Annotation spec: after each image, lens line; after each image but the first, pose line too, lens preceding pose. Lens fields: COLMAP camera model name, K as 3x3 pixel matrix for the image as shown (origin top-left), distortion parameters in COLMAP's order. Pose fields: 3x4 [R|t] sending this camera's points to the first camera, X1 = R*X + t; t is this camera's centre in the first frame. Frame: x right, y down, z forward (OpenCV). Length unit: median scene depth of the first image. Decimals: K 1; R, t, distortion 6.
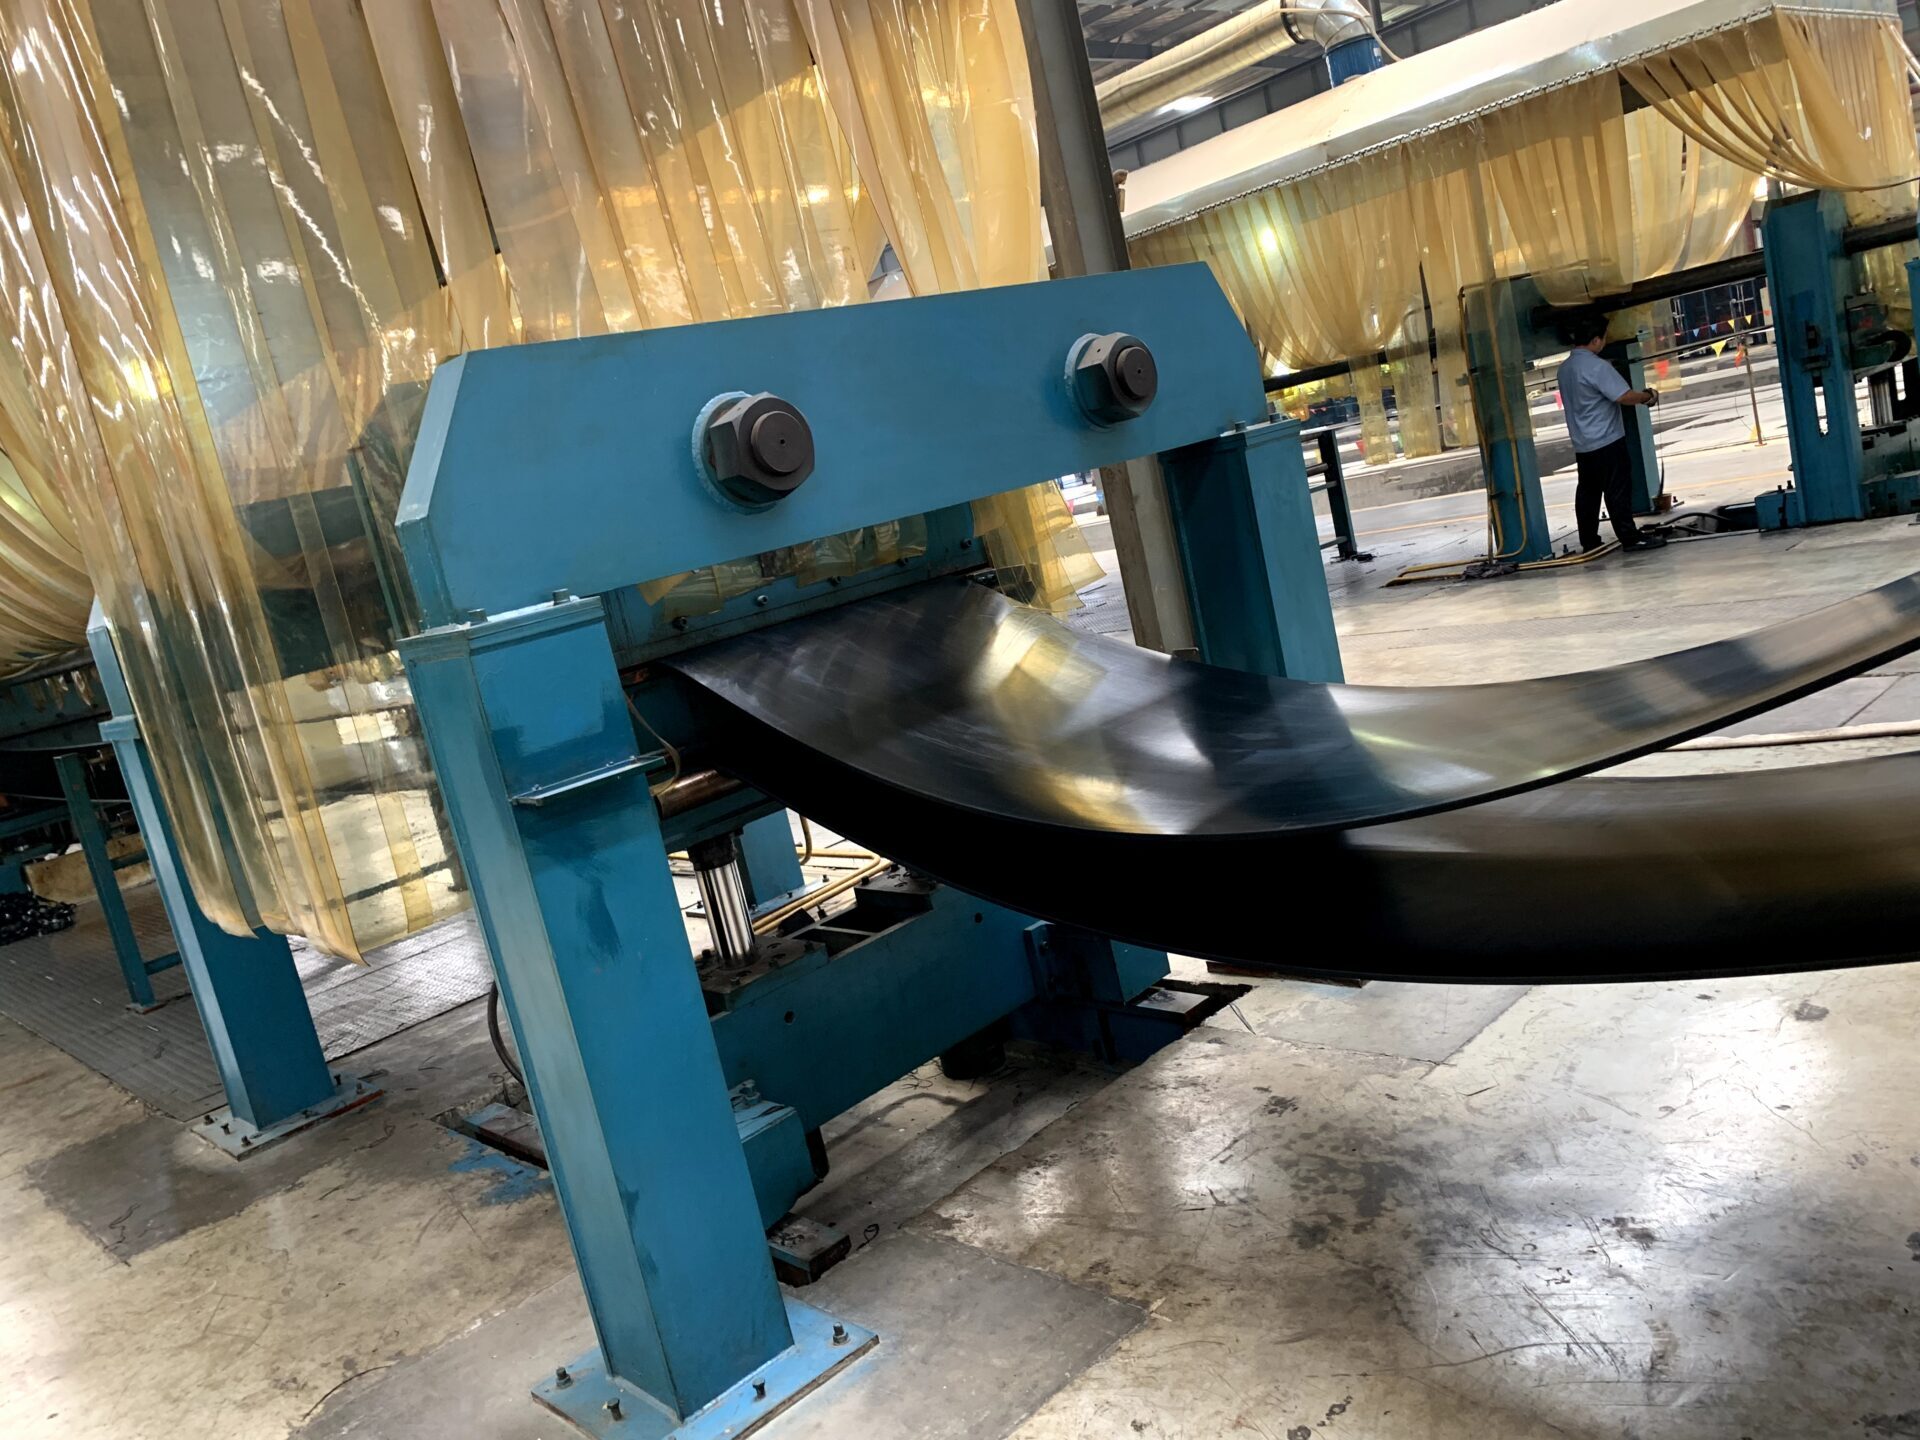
lens RADIAL K [[1476.3, 0, 971.3], [0, 1476.3, 717.7], [0, 0, 1]] dist [0.033888, -0.038528]
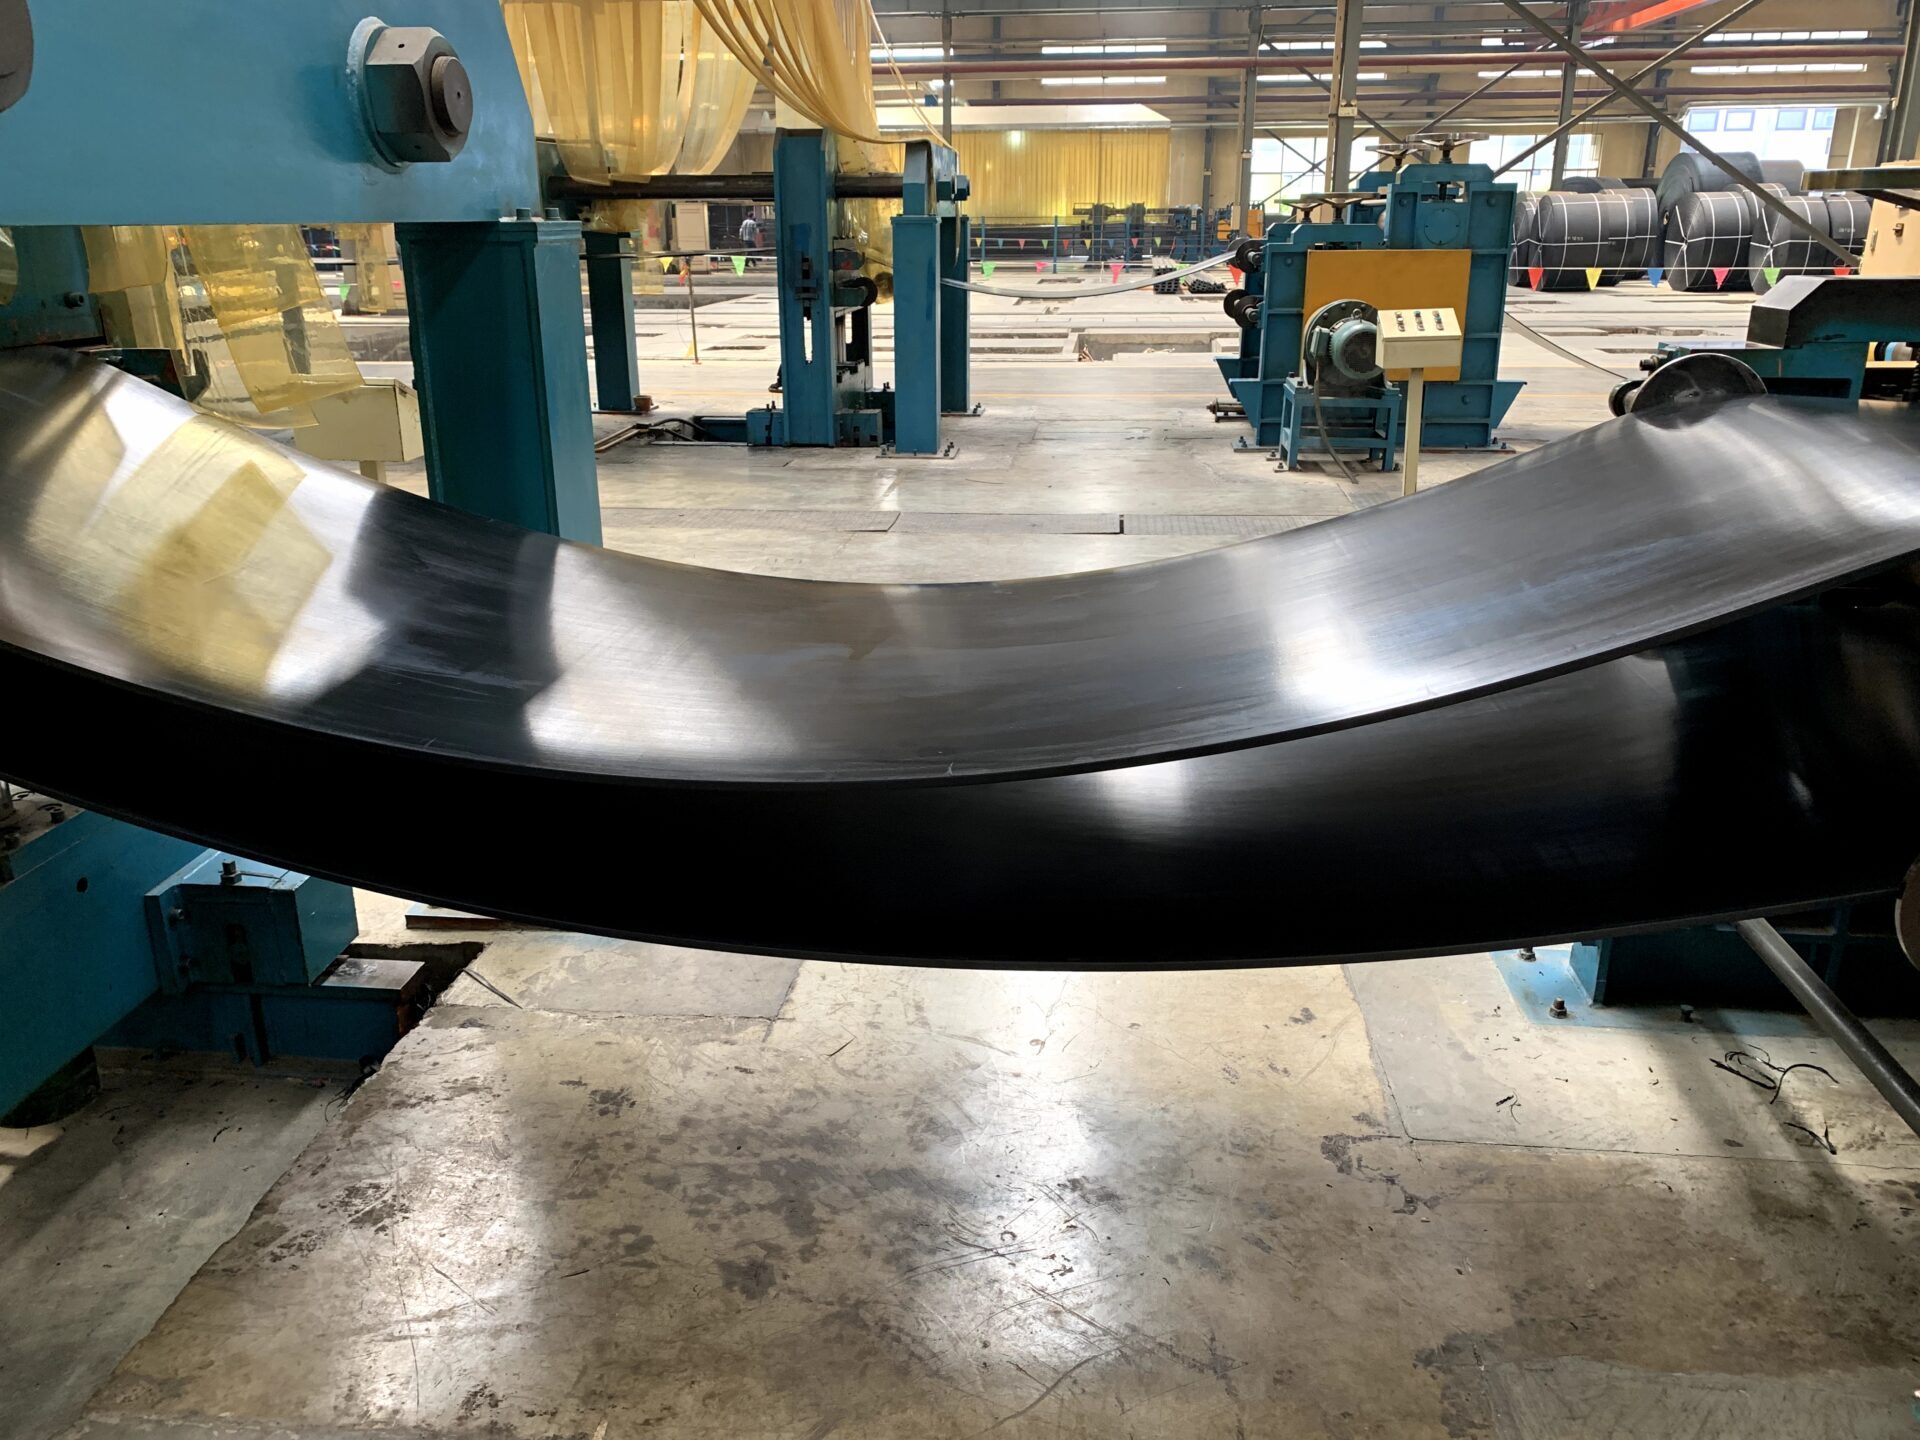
lens RADIAL K [[1476.3, 0, 959.5], [0, 1476.3, 707.6], [0, 0, 1]] dist [0.033888, -0.038528]
pose [[0.743913, 0.009016, 0.668215, -0.148160], [-0.055262, 0.997314, 0.048066, 0.005374], [-0.665987, -0.072684, 0.742413, 0.259241]]
